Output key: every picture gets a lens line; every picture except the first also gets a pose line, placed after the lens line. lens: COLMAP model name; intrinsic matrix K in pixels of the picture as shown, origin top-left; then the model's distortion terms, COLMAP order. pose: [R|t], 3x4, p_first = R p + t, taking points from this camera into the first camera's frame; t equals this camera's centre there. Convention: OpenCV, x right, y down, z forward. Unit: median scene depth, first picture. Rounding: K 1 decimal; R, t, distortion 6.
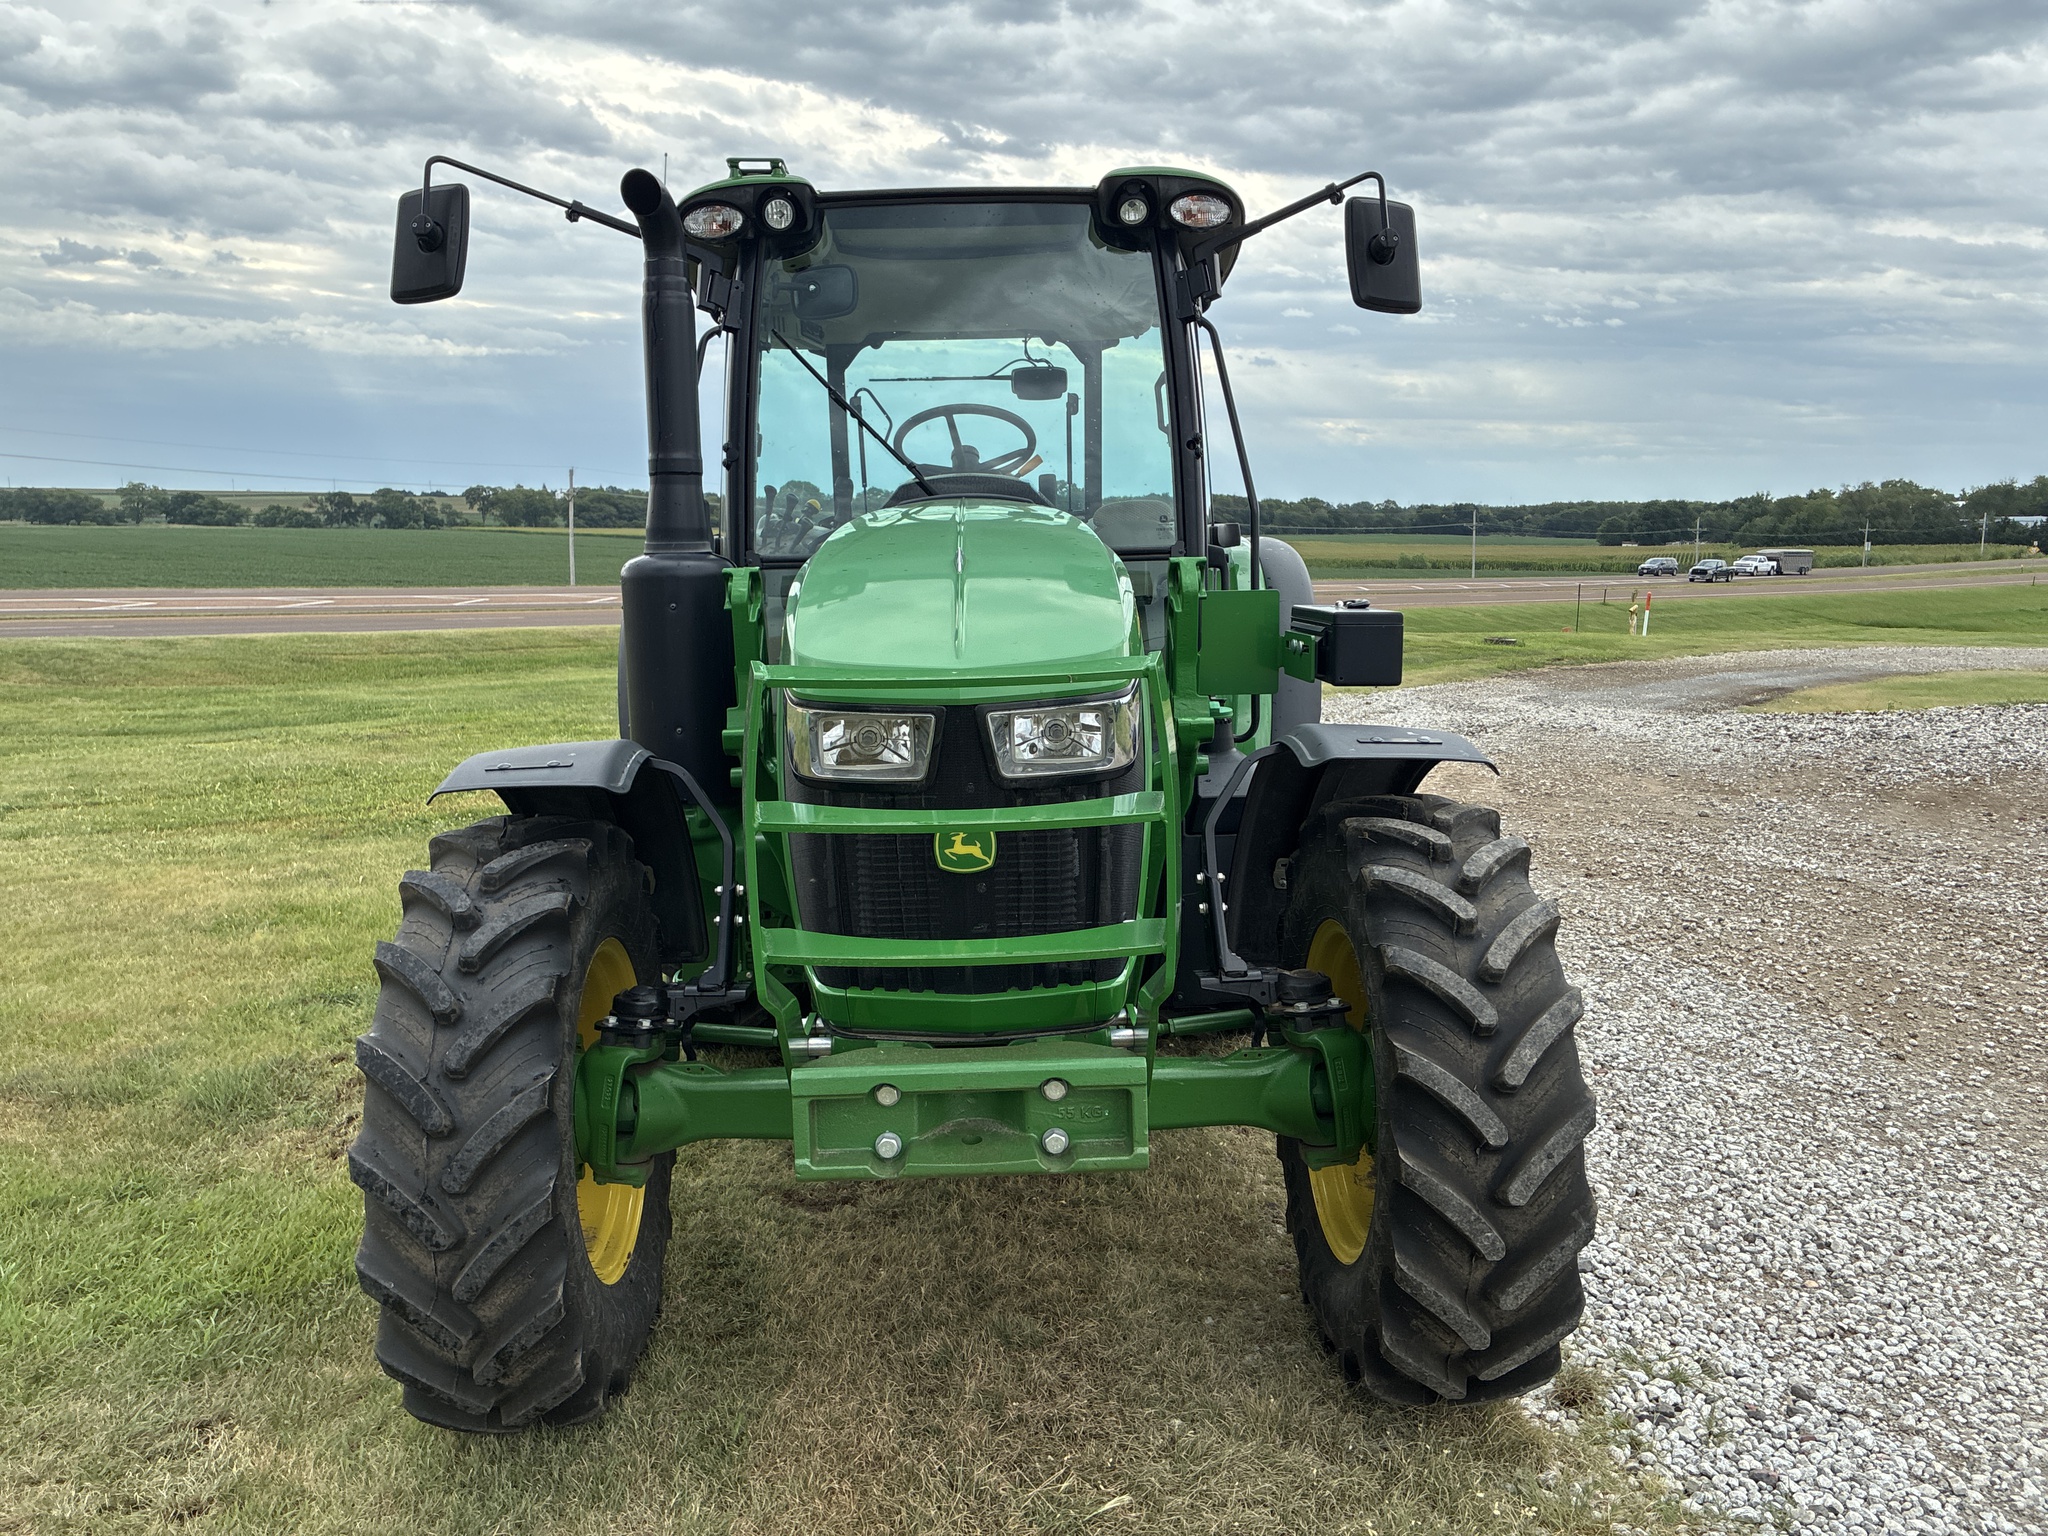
lens RADIAL K [[1574.8, 0, 1022.6], [0, 1574.8, 770.1], [0, 0, 1]] dist [0.052242, -0.063157]
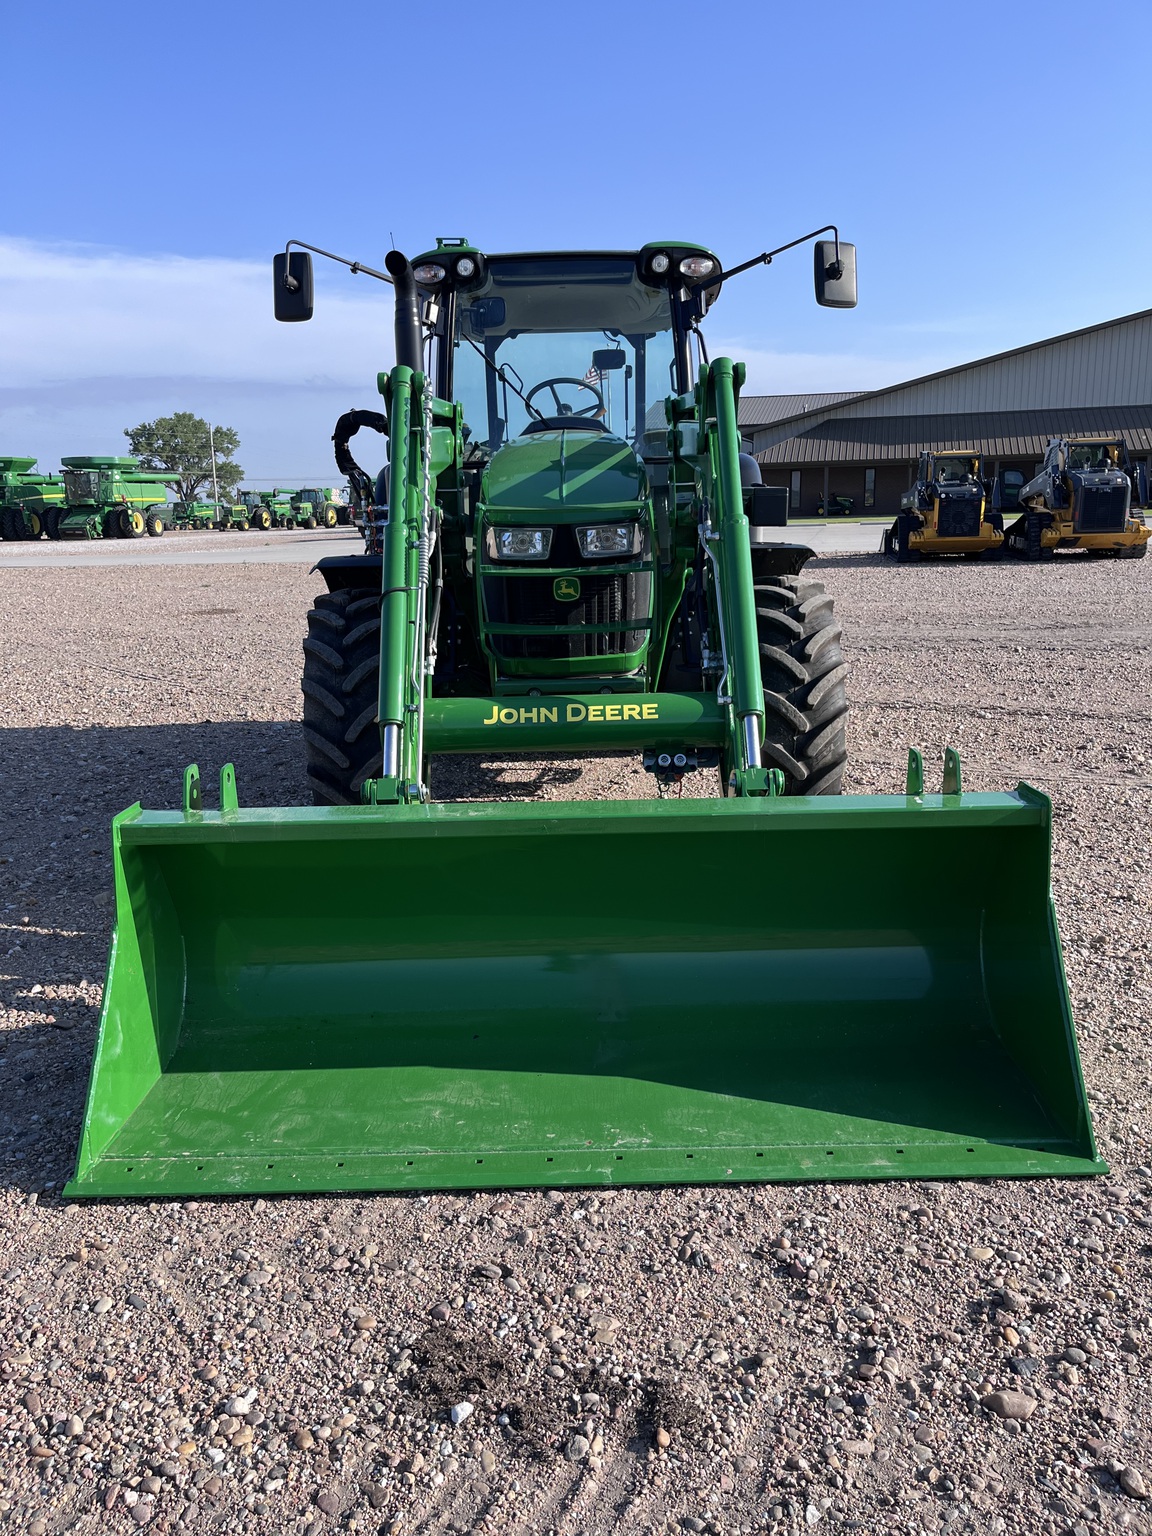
lens RADIAL K [[1165.5, 0, 586.3], [0, 1165.5, 772.8], [0, 0, 1]] dist [0.033250, -0.029587]
pose [[0.999844, 0.007106, -0.016161, 0.012301], [-0.005168, 0.993125, 0.116948, 0.066918], [0.016881, -0.116846, 0.993007, -0.402684]]
